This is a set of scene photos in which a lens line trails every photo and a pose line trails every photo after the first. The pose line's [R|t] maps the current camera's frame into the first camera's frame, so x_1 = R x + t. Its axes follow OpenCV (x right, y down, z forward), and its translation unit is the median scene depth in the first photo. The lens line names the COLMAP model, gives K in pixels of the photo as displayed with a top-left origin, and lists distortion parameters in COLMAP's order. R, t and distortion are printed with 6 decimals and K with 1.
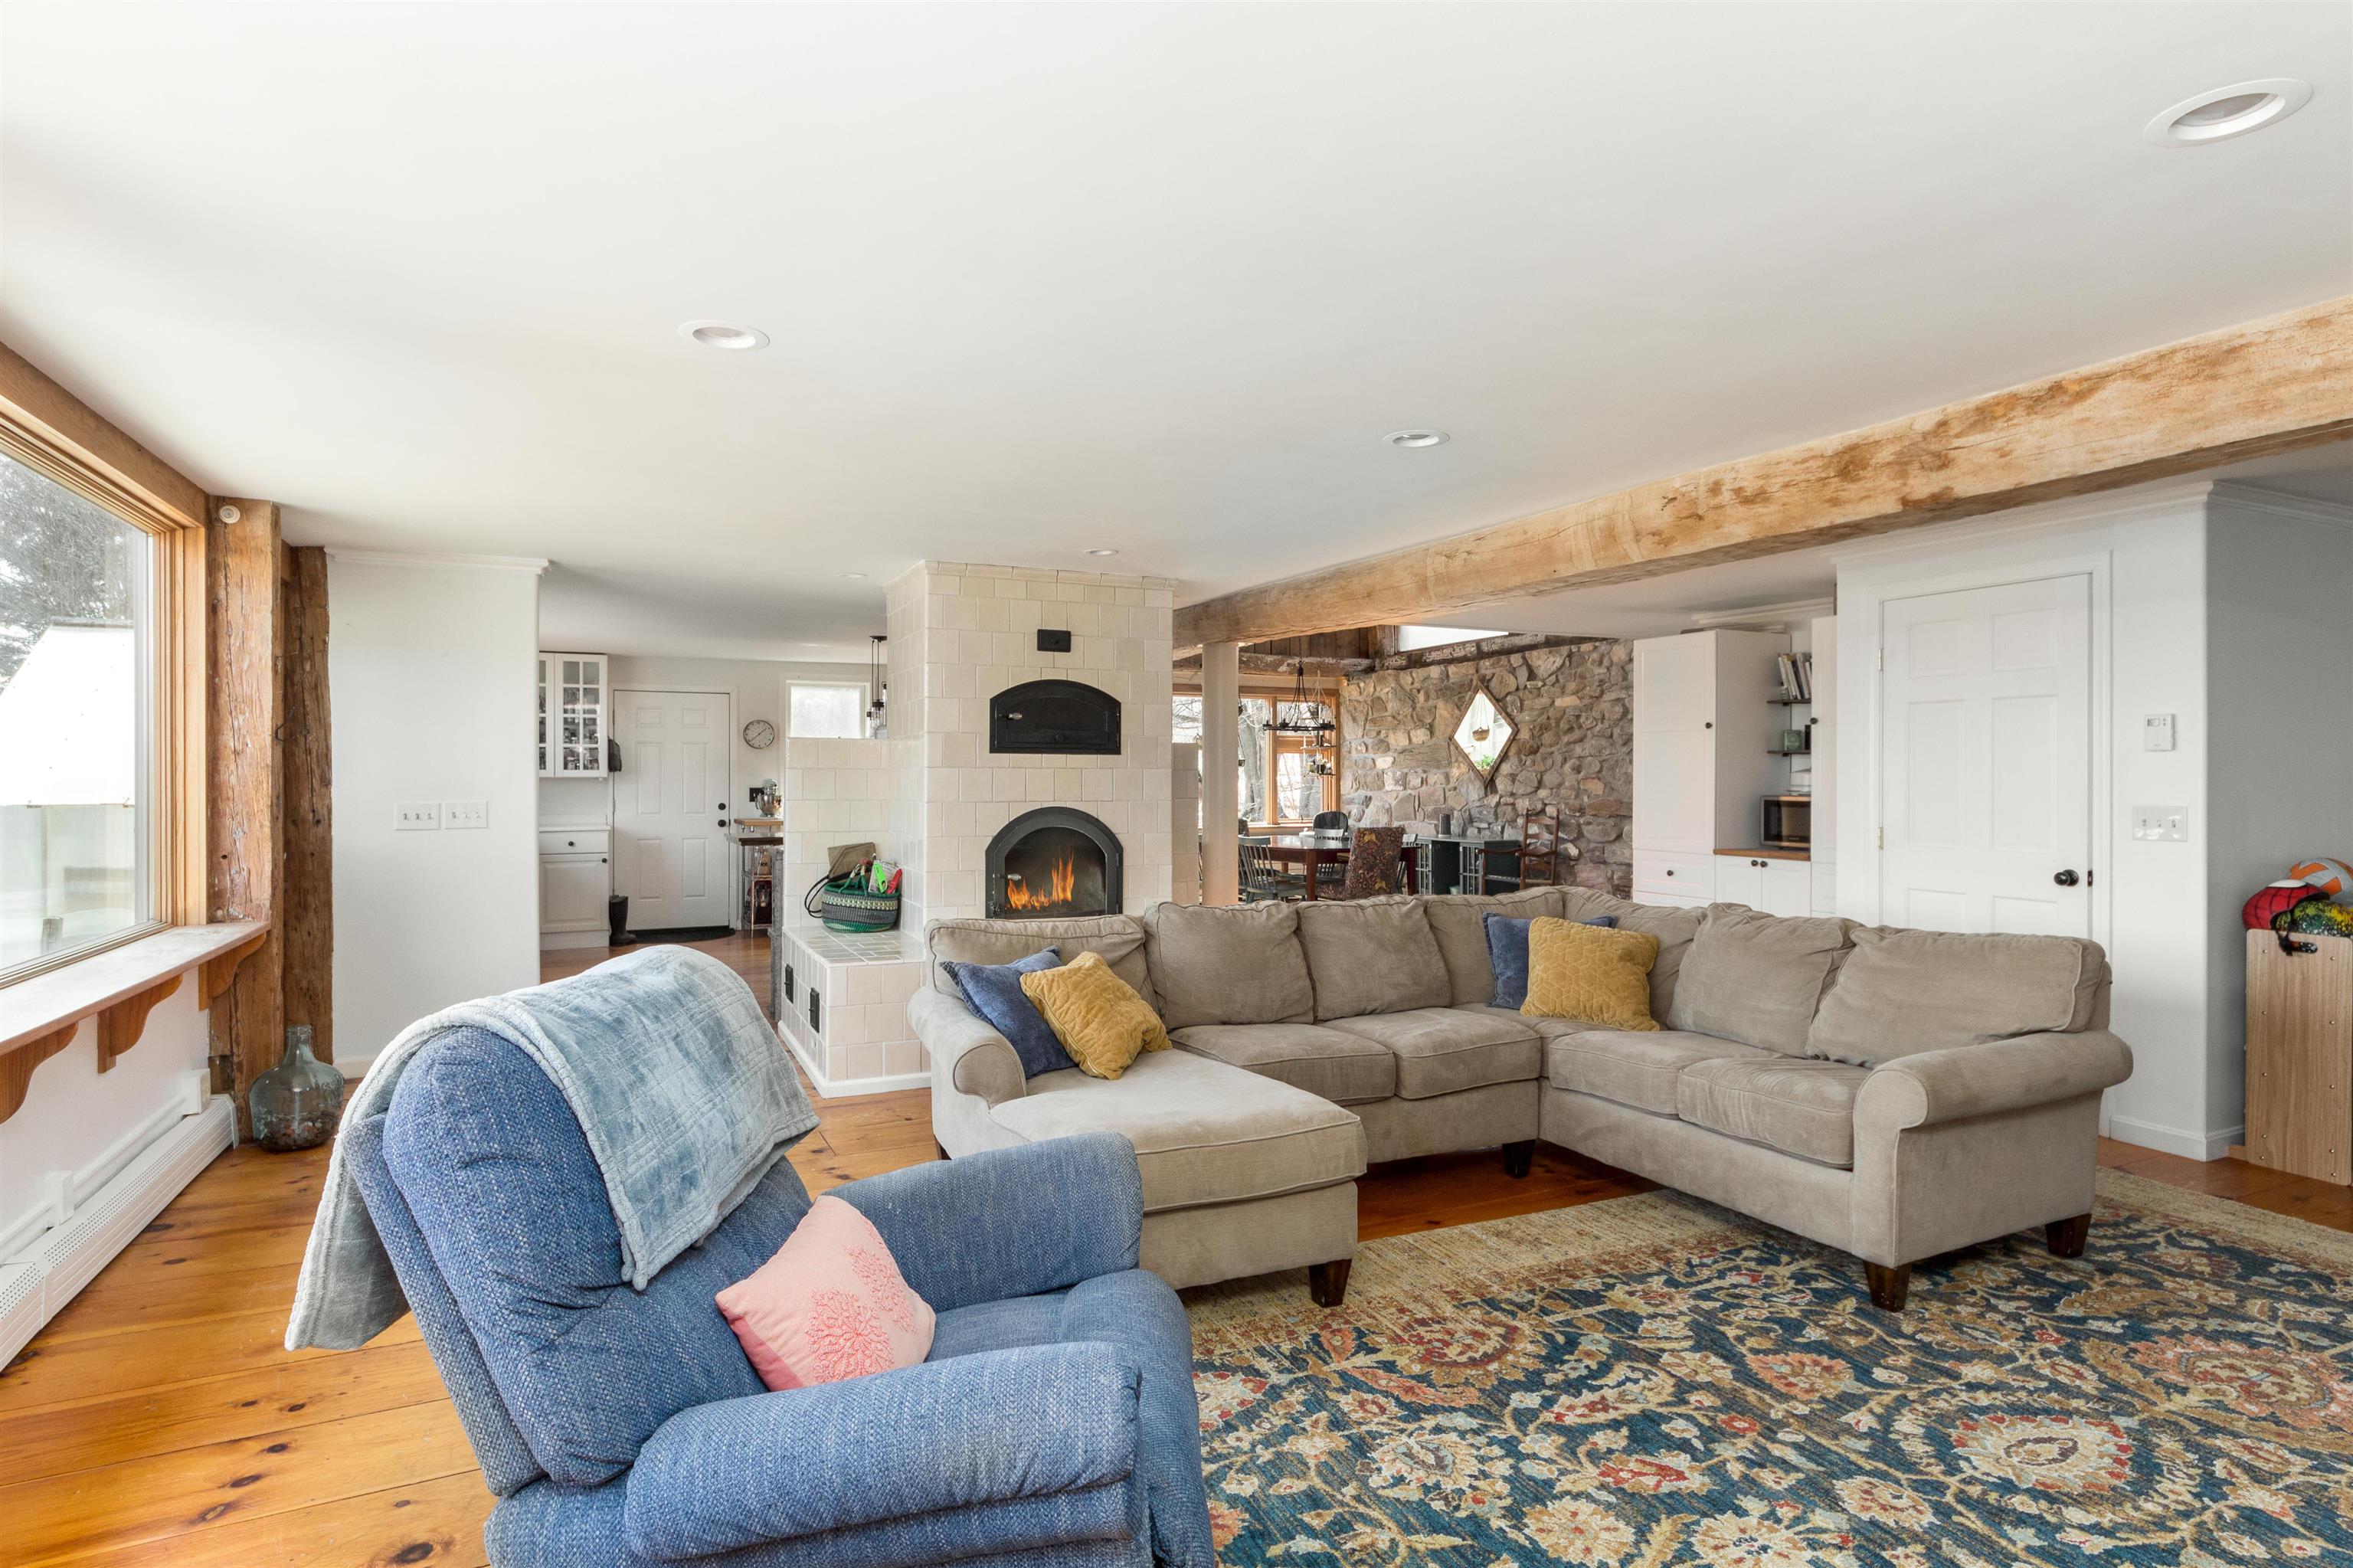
lens RADIAL K [[1266.4, 0, 1175.2], [0, 1266.4, 775.1], [0, 0, 1]] dist [-0.005161, 0.002323]
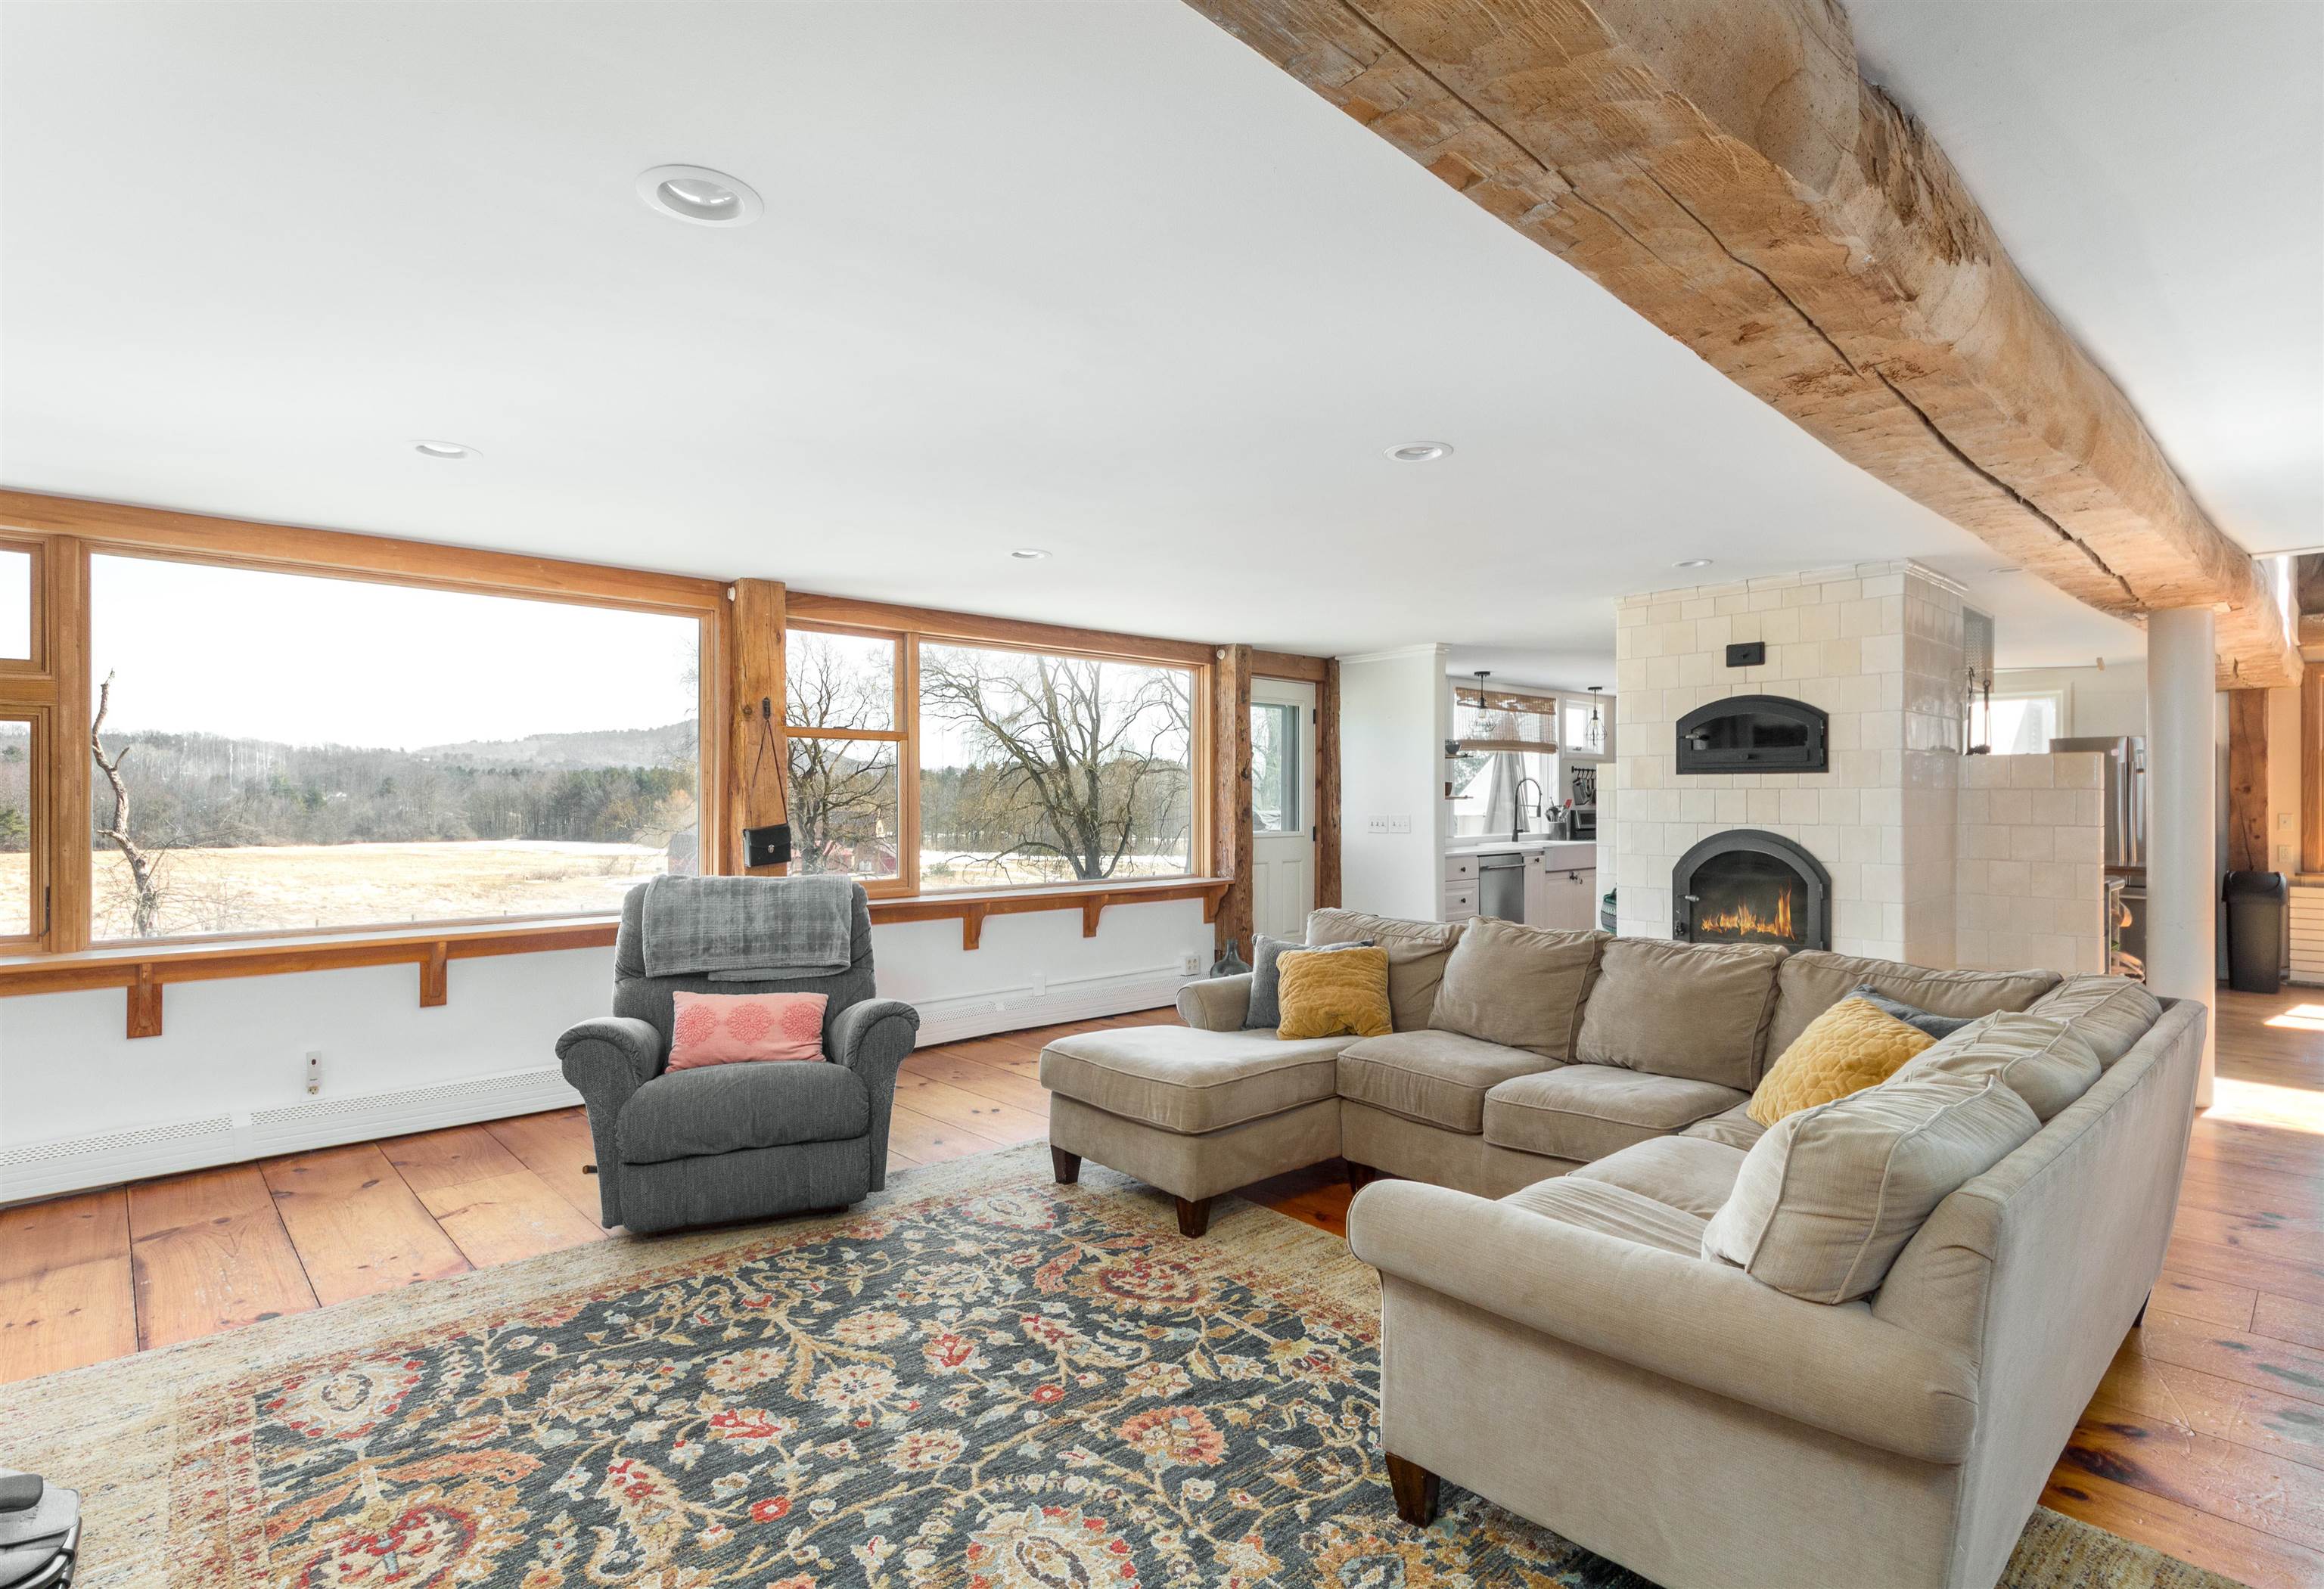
lens RADIAL K [[1138.9, 0, 1195.3], [0, 1138.9, 796.0], [0, 0, 1]] dist [-0.016779, 0.000610]
pose [[0.300027, -0.001733, -0.953929, 0.605304], [0.002431, 0.999996, -0.001052, -0.000194], [0.953928, -0.002003, 0.300030, 0.354176]]
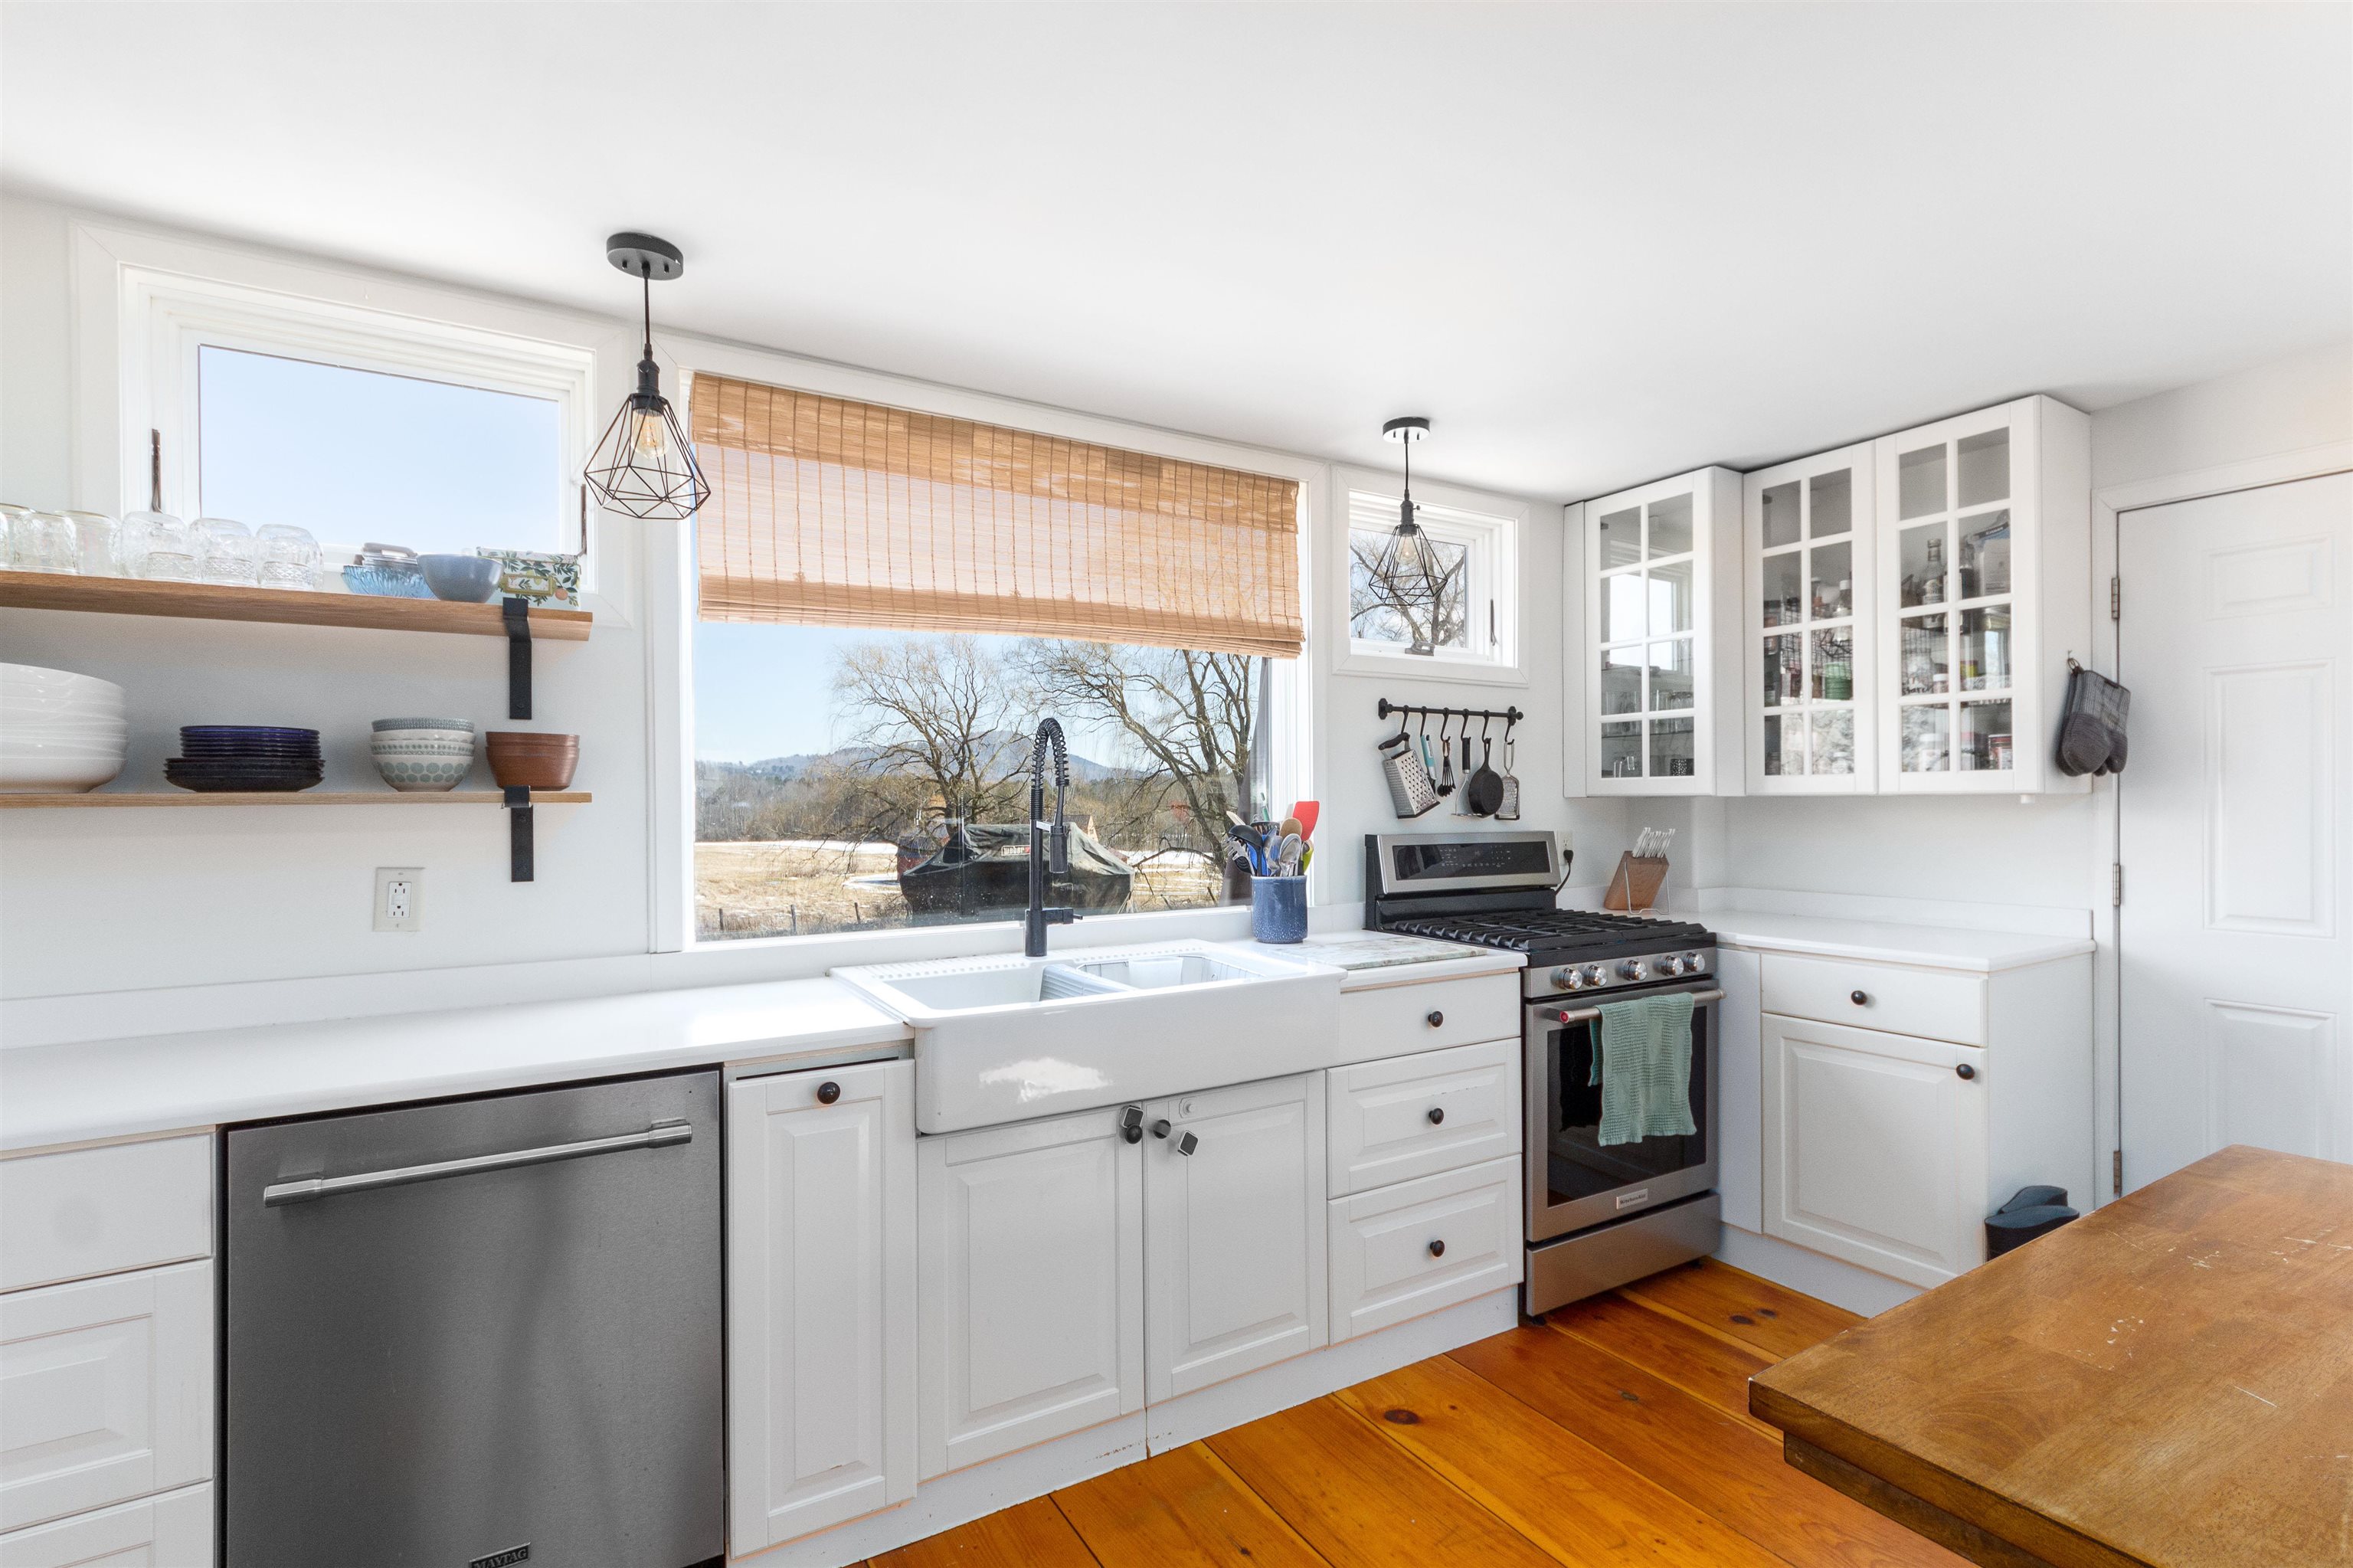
lens RADIAL K [[1081.6, 0, 1178.4], [0, 1081.6, 802.5], [0, 0, 1]] dist [-0.003356, -0.000376]
pose [[0.083895, 0.000529, -0.996474, -0.351549], [0.008996, 0.999959, 0.001288, 0.003297], [0.996434, -0.009072, 0.083887, 1.316397]]
